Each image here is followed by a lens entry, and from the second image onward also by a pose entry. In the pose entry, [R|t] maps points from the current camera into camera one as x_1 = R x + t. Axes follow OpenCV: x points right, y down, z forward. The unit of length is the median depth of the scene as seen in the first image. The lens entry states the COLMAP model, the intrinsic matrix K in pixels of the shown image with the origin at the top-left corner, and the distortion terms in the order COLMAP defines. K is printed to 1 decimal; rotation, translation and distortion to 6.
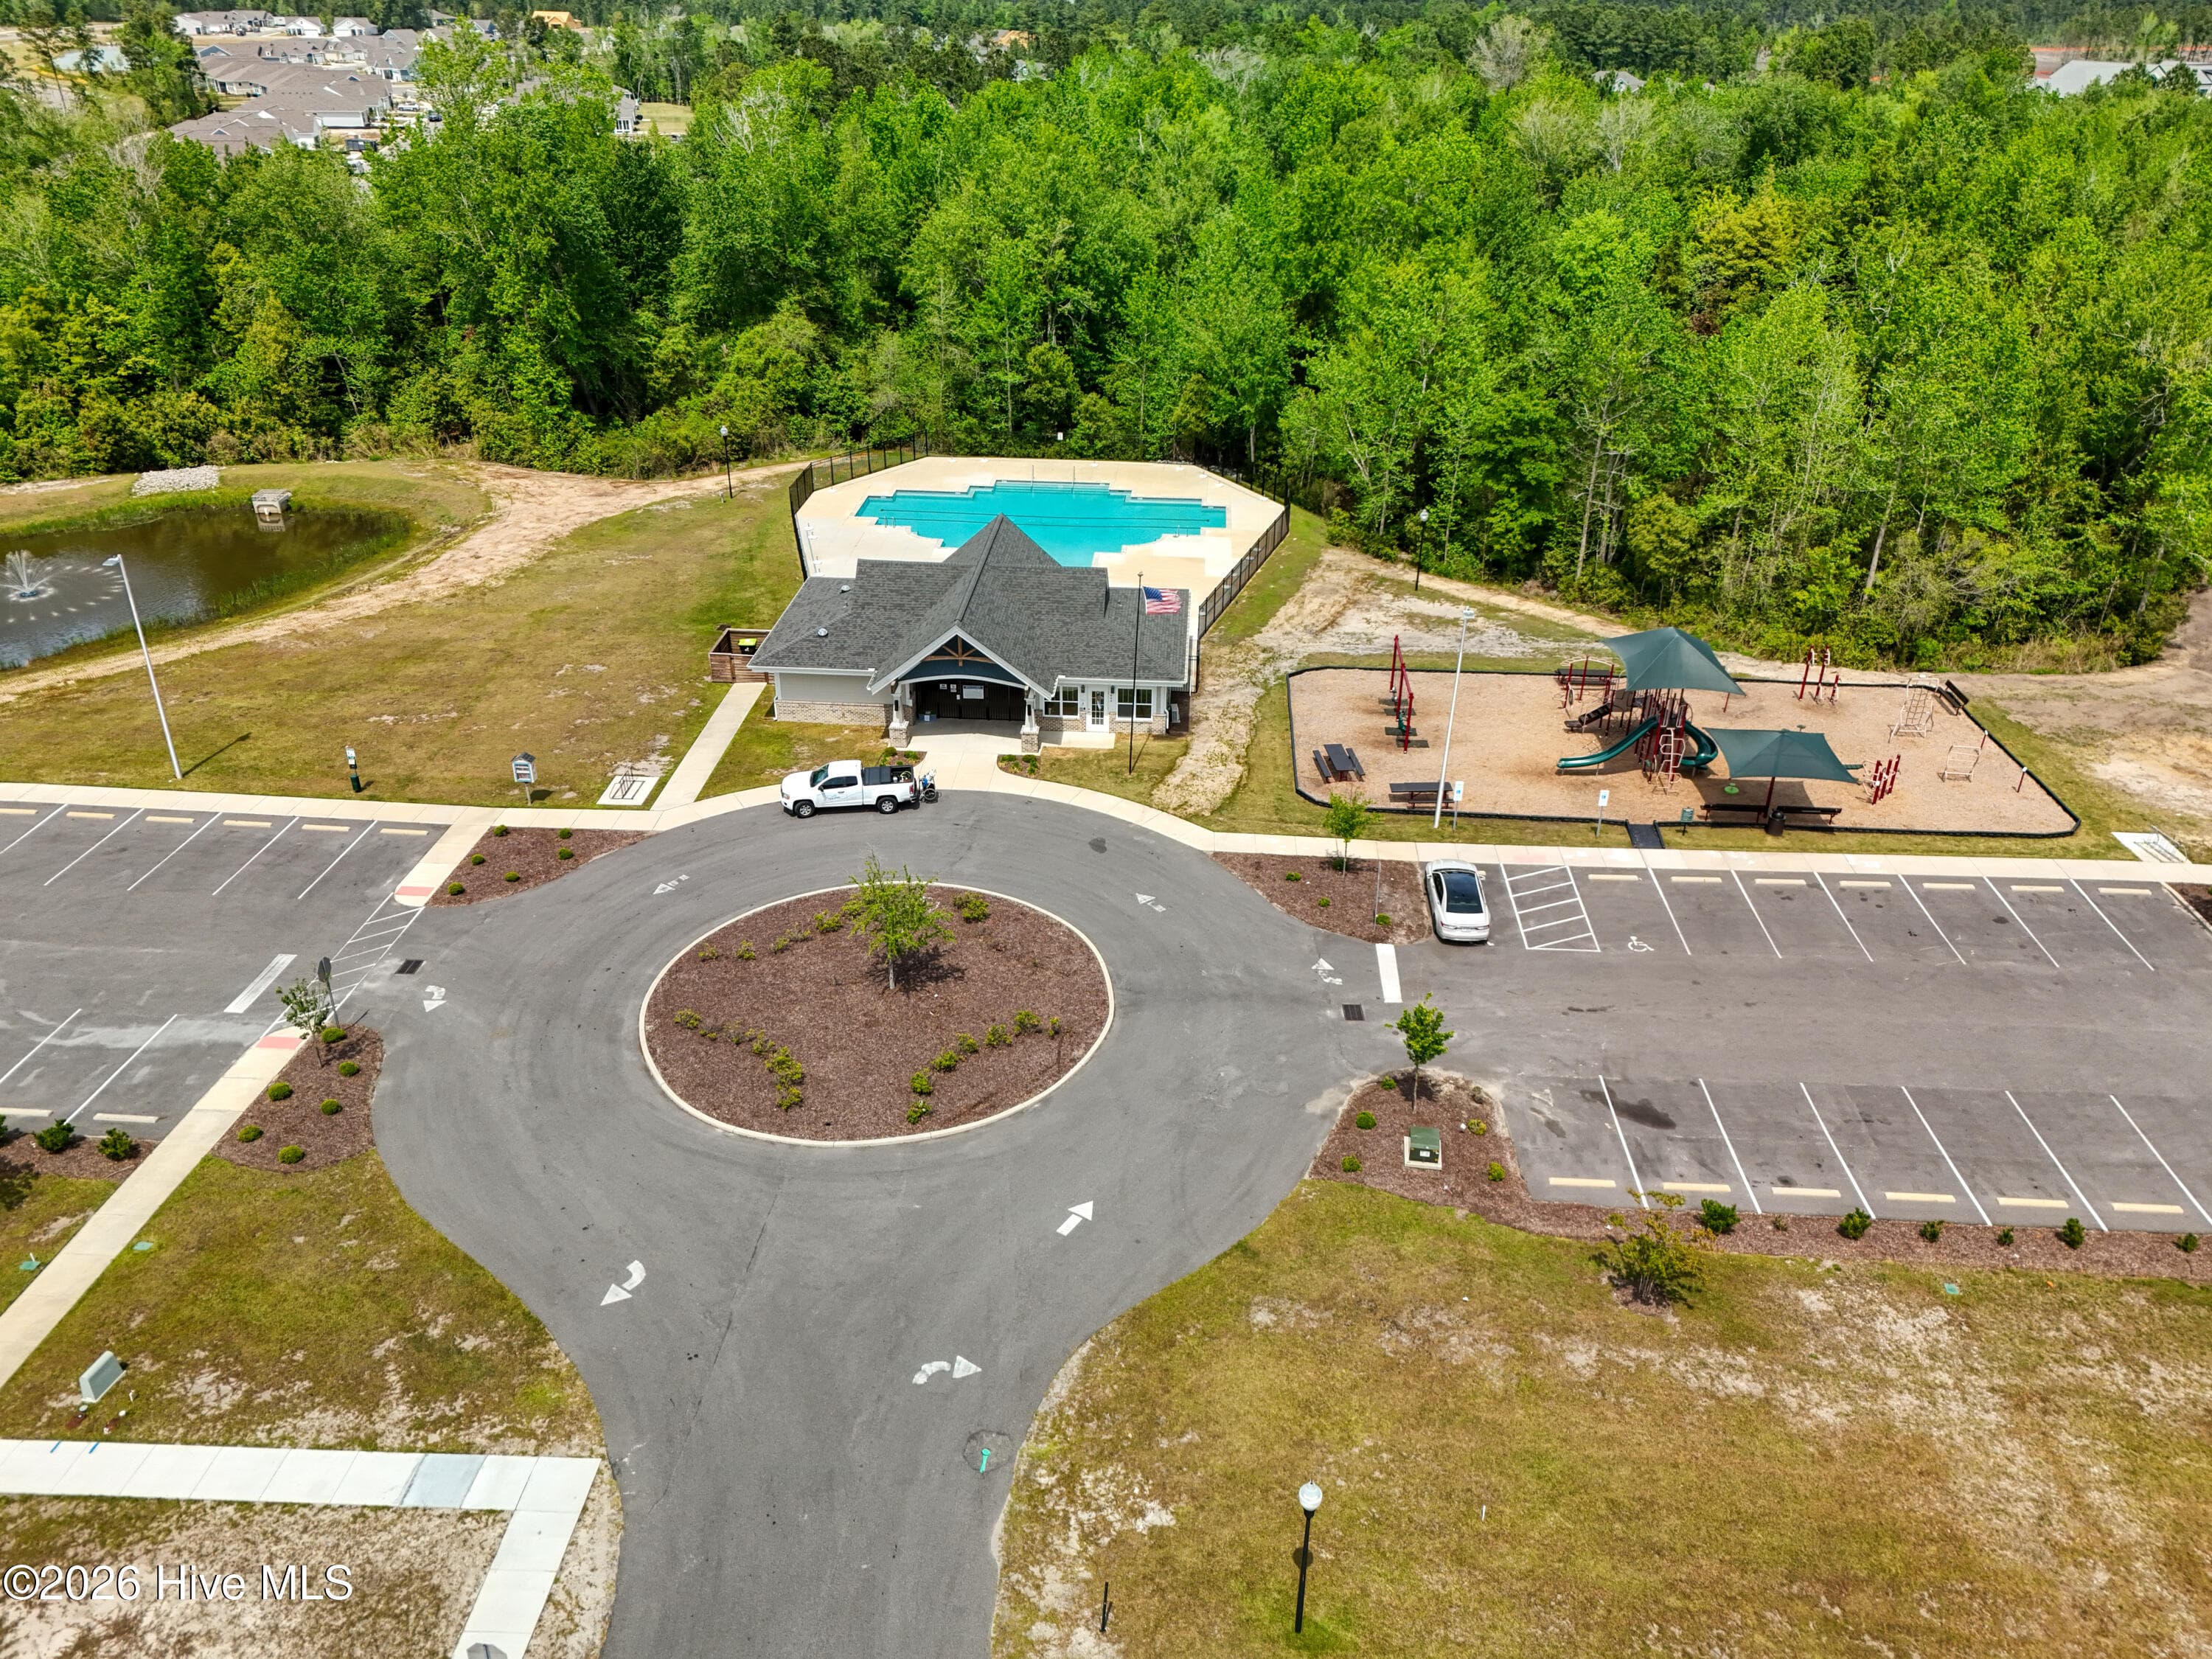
lens RADIAL K [[1578.2, 0, 1116.5], [0, 1578.2, 823.3], [0, 0, 1]] dist [0.086227, -0.136037]
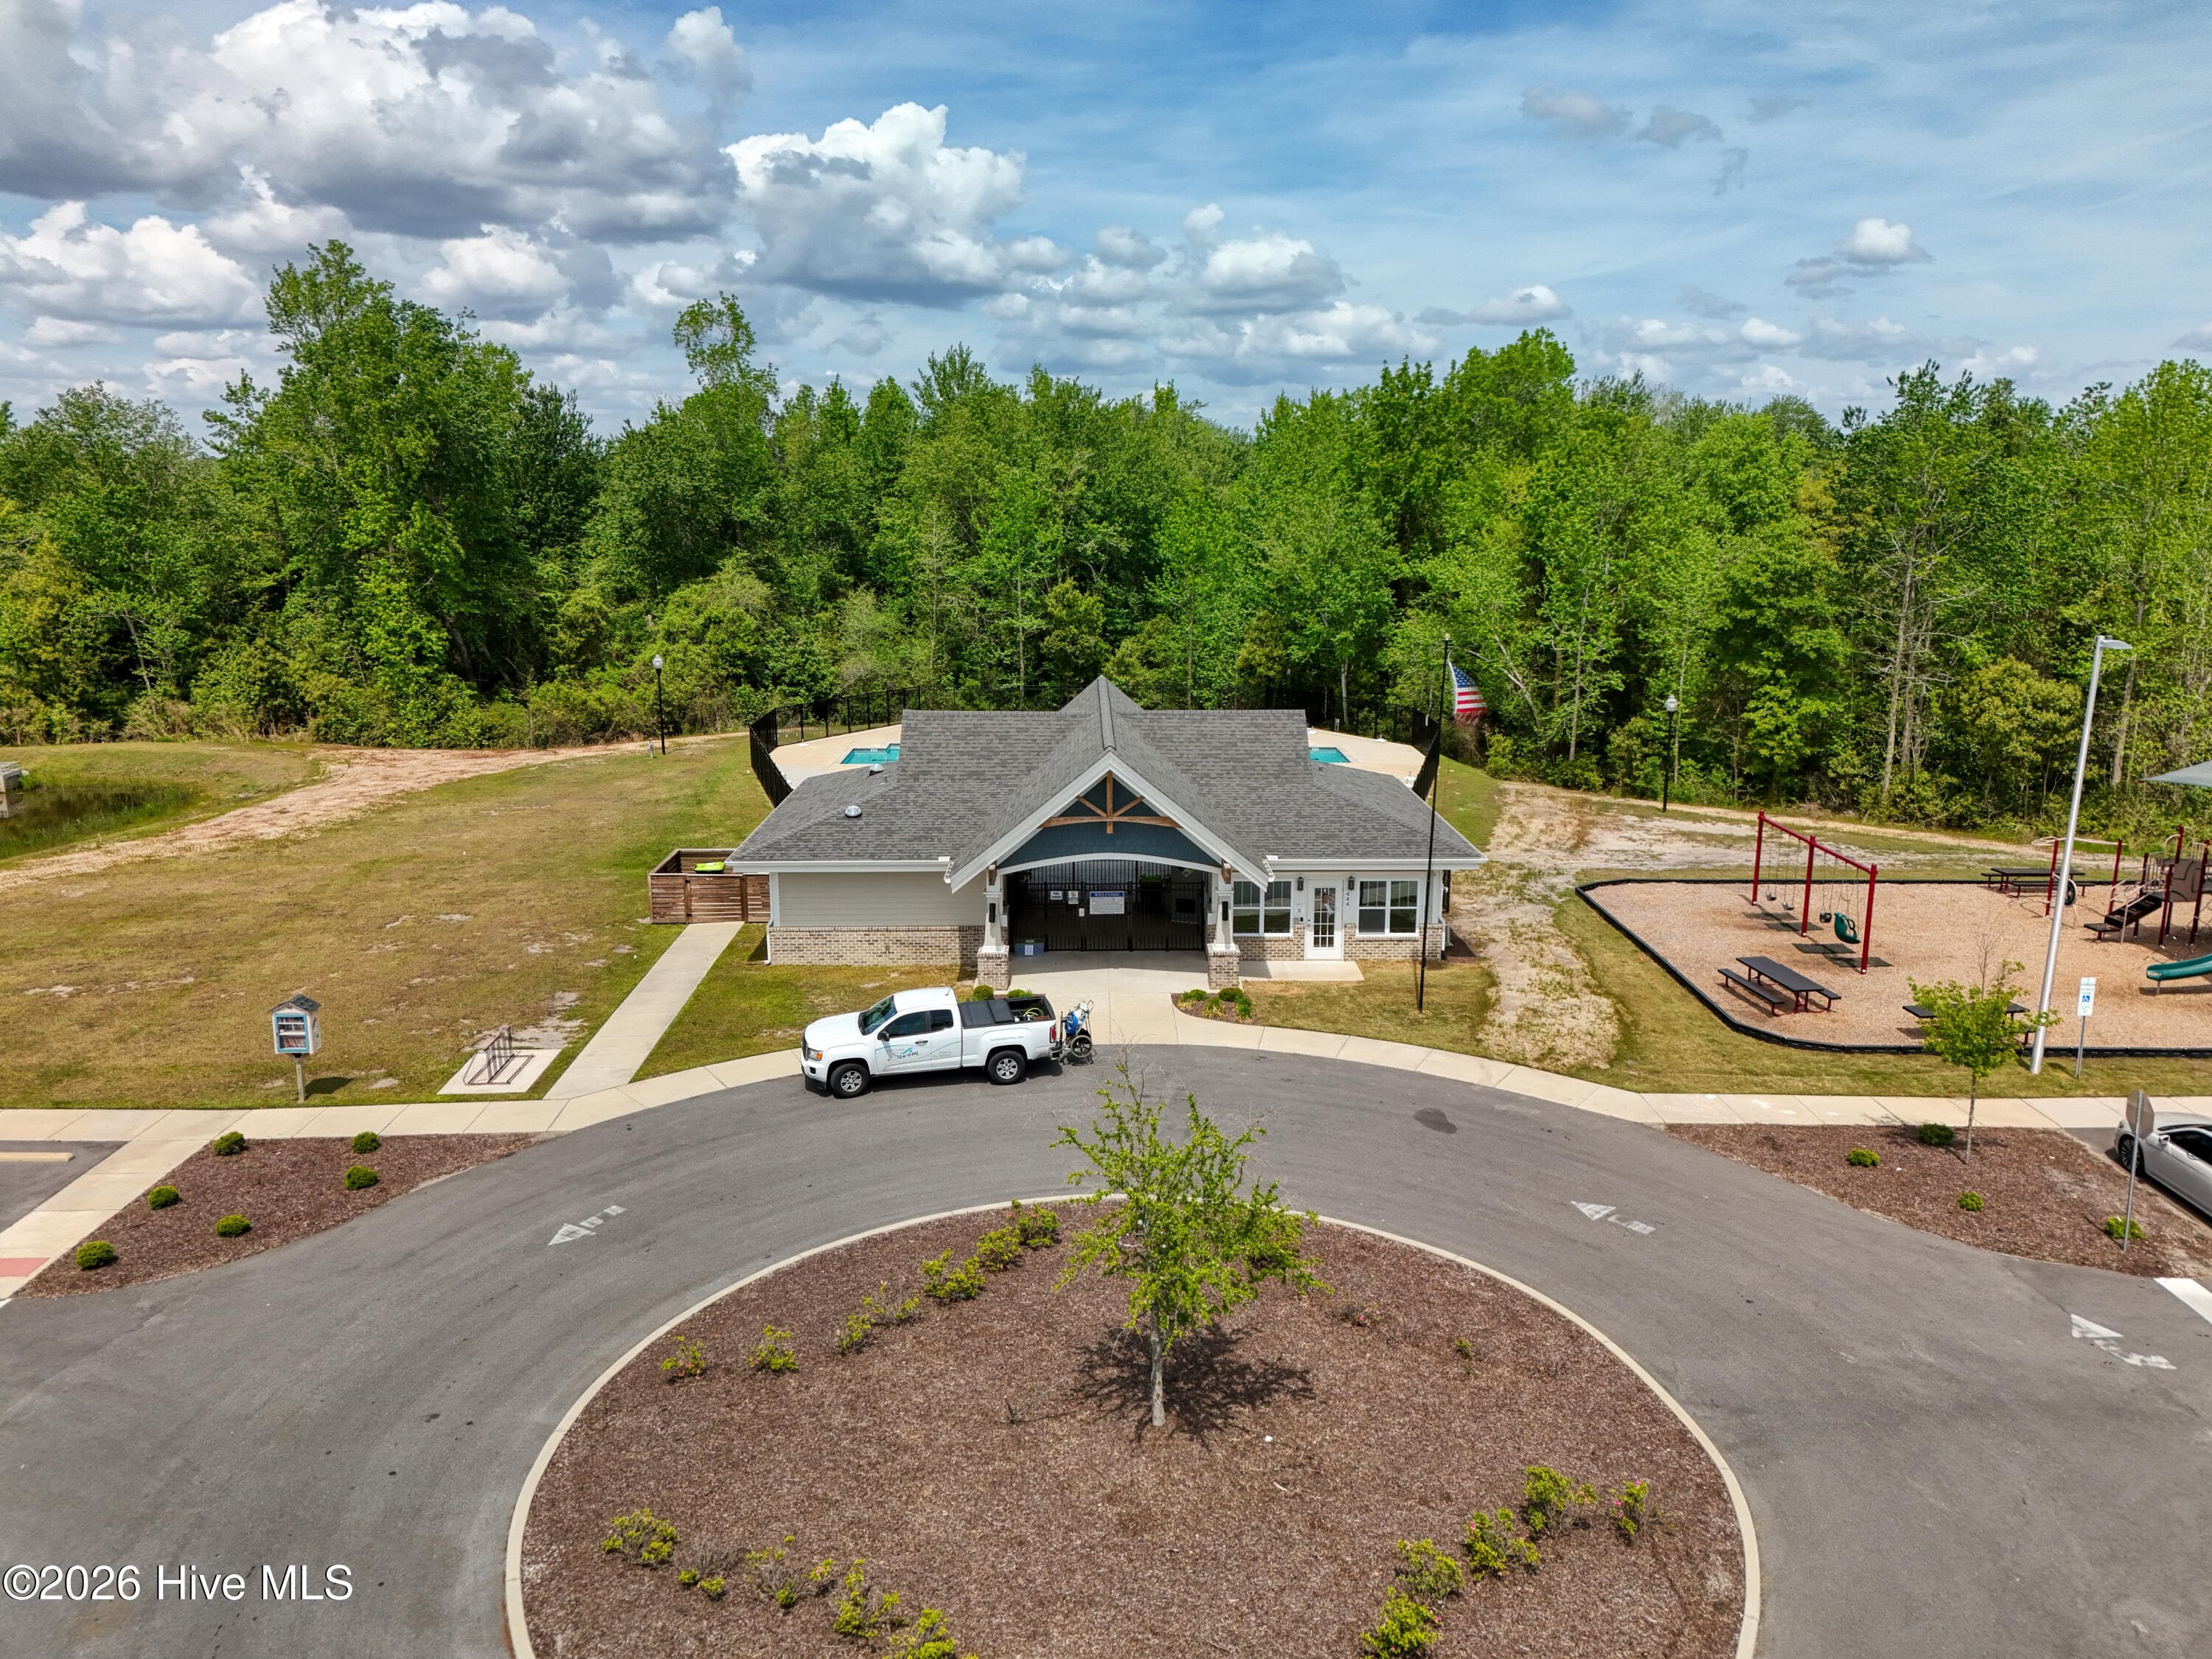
lens RADIAL K [[1592.8, 0, 1106.0], [0, 1592.8, 829.5], [0, 0, 1]] dist [0.089504, -0.102523]
pose [[0.997259, -0.028718, 0.068186, -0.129489], [0.046198, 0.961556, -0.270694, 0.050769], [-0.057791, 0.273102, 0.960248, 0.416053]]
